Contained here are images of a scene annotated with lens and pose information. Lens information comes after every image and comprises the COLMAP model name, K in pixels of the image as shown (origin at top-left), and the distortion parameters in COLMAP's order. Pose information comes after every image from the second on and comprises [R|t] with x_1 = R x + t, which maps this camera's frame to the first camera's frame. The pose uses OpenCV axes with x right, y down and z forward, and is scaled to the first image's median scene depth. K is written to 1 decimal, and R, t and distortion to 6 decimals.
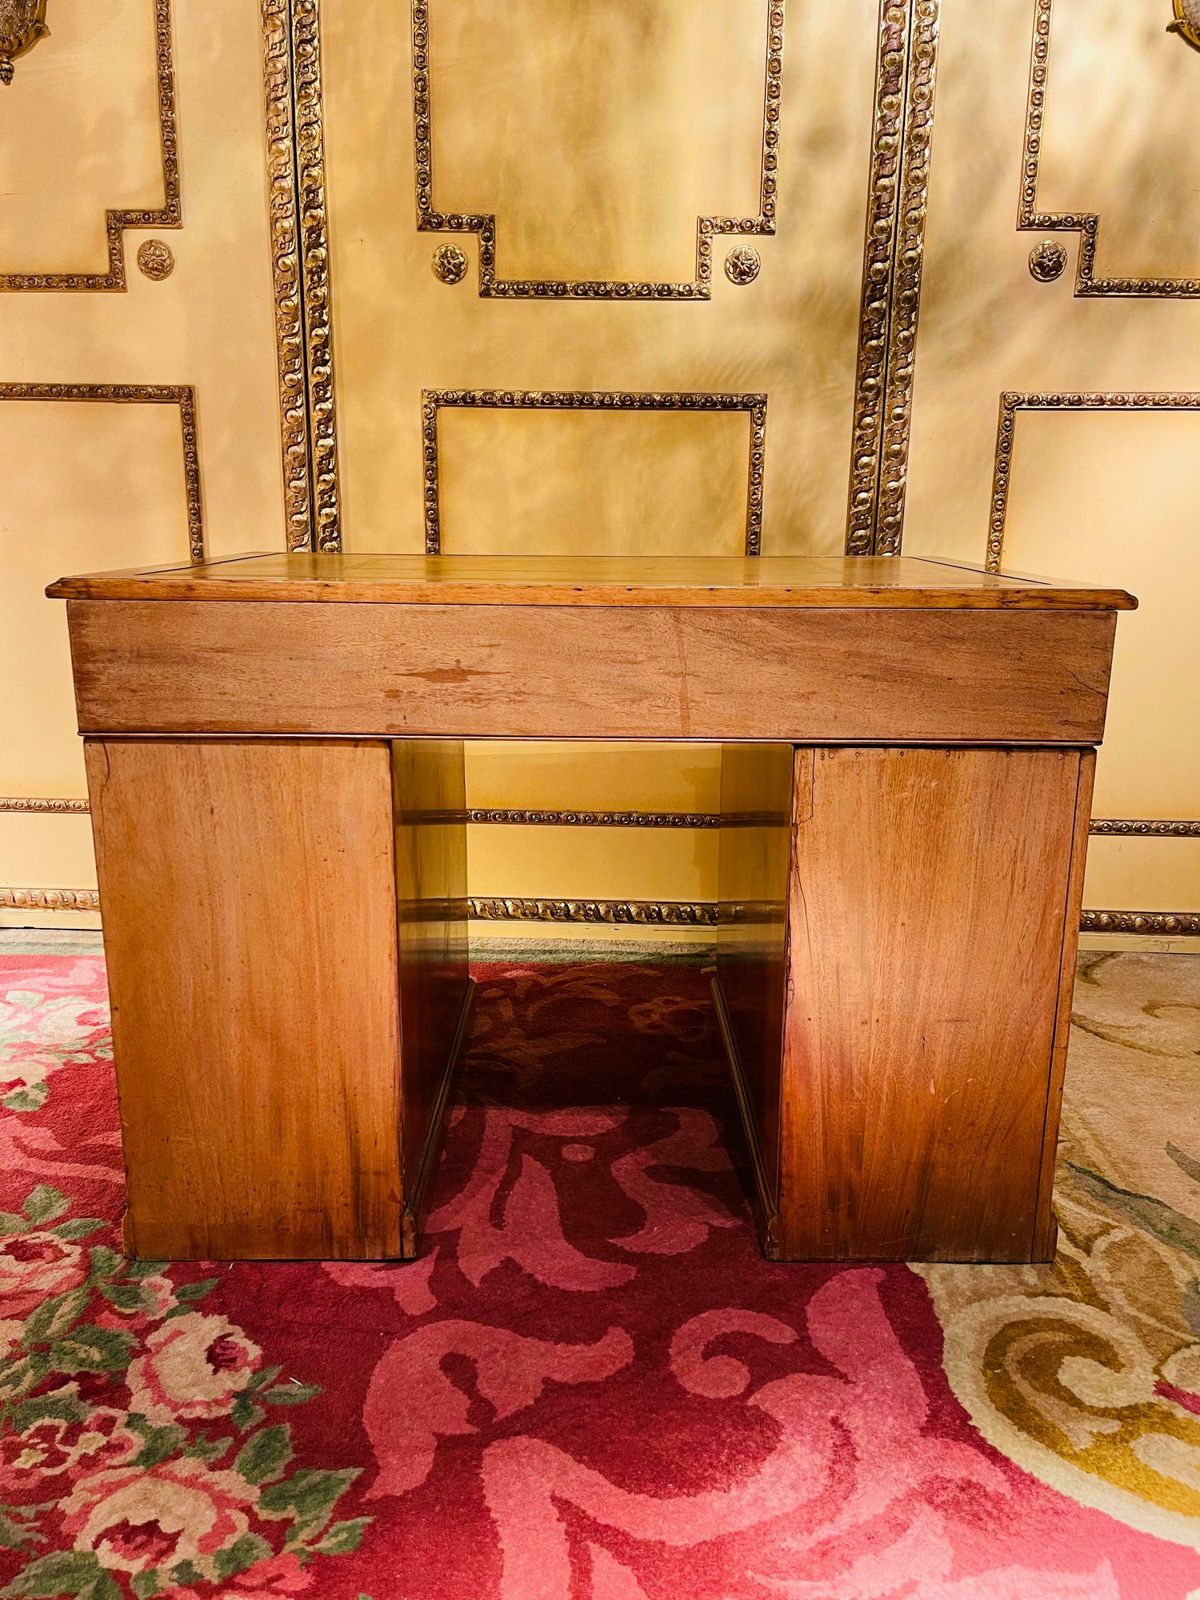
lens RADIAL K [[1221.4, 0, 606.1], [0, 1221.4, 803.6], [0, 0, 1]] dist [0.069691, -0.093095]
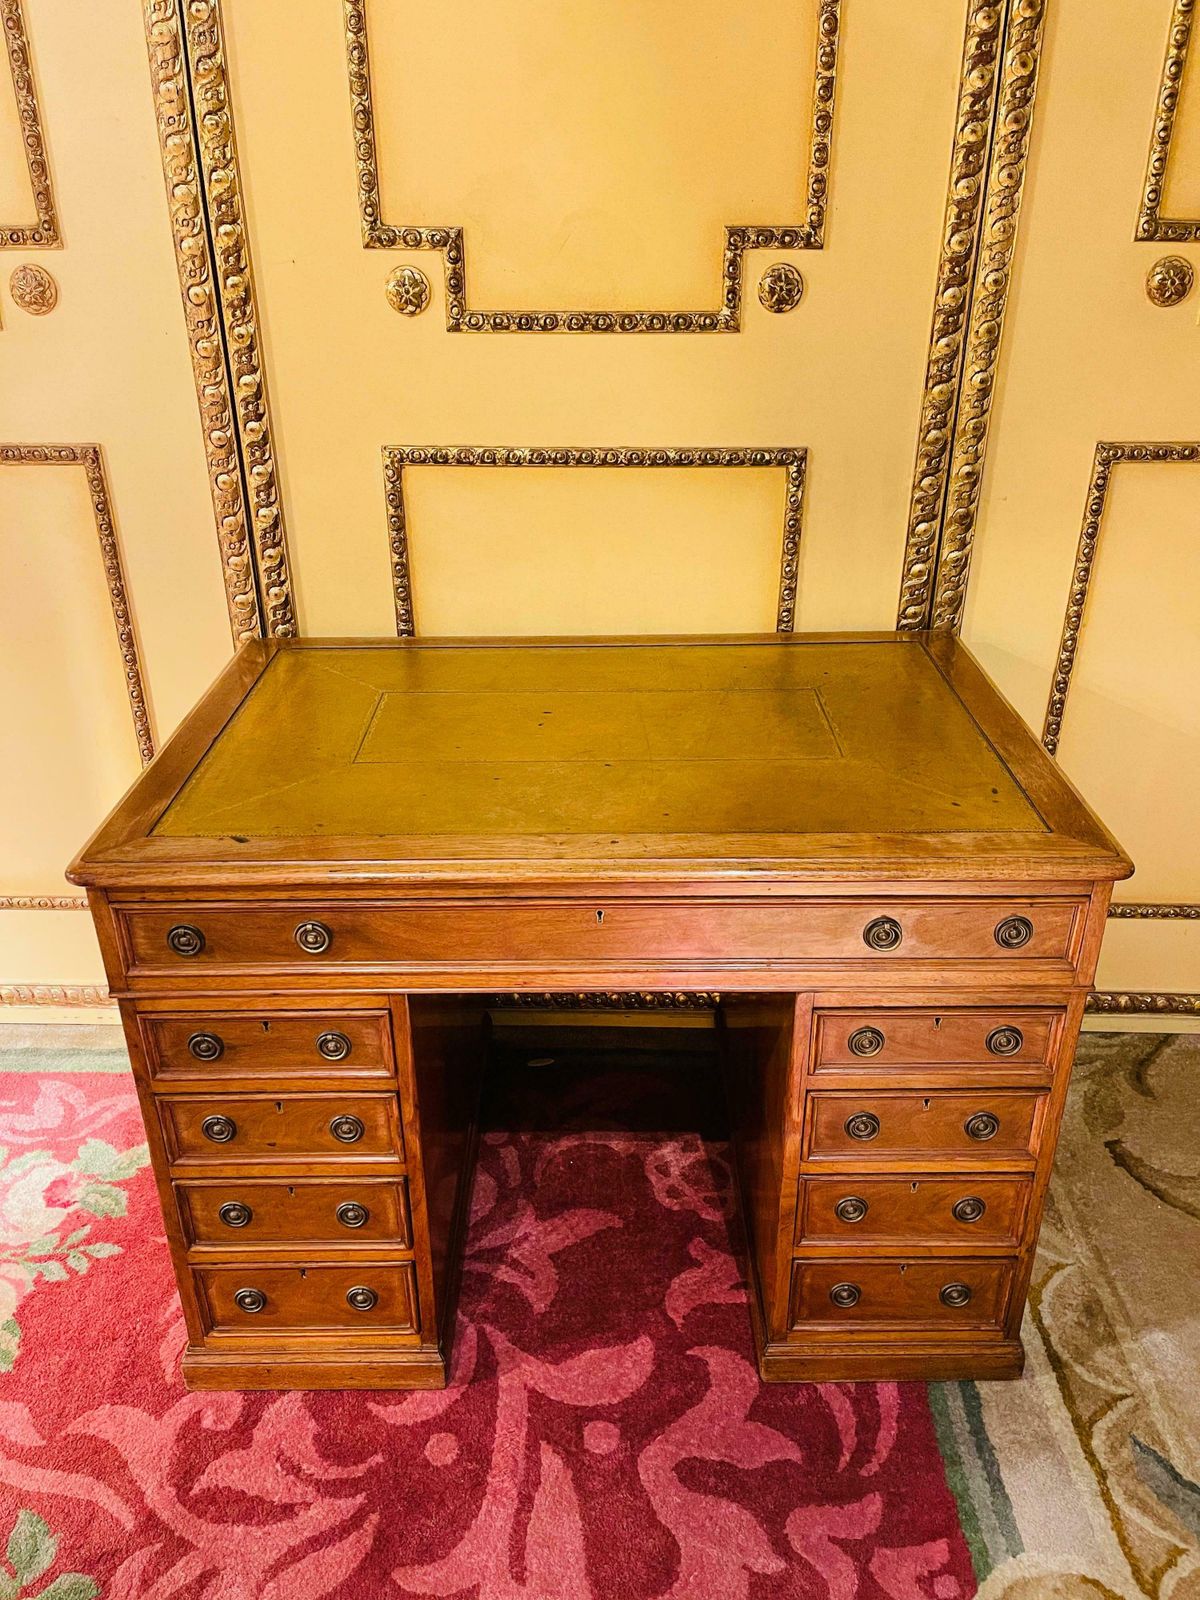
lens RADIAL K [[1221.4, 0, 601.3], [0, 1221.4, 799.9], [0, 0, 1]] dist [0.069691, -0.093095]
pose [[0.999793, -0.019945, 0.003931, -0.013013], [0.018549, 0.974160, 0.225097, -0.295086], [-0.008319, -0.224978, 0.974328, 0.159122]]
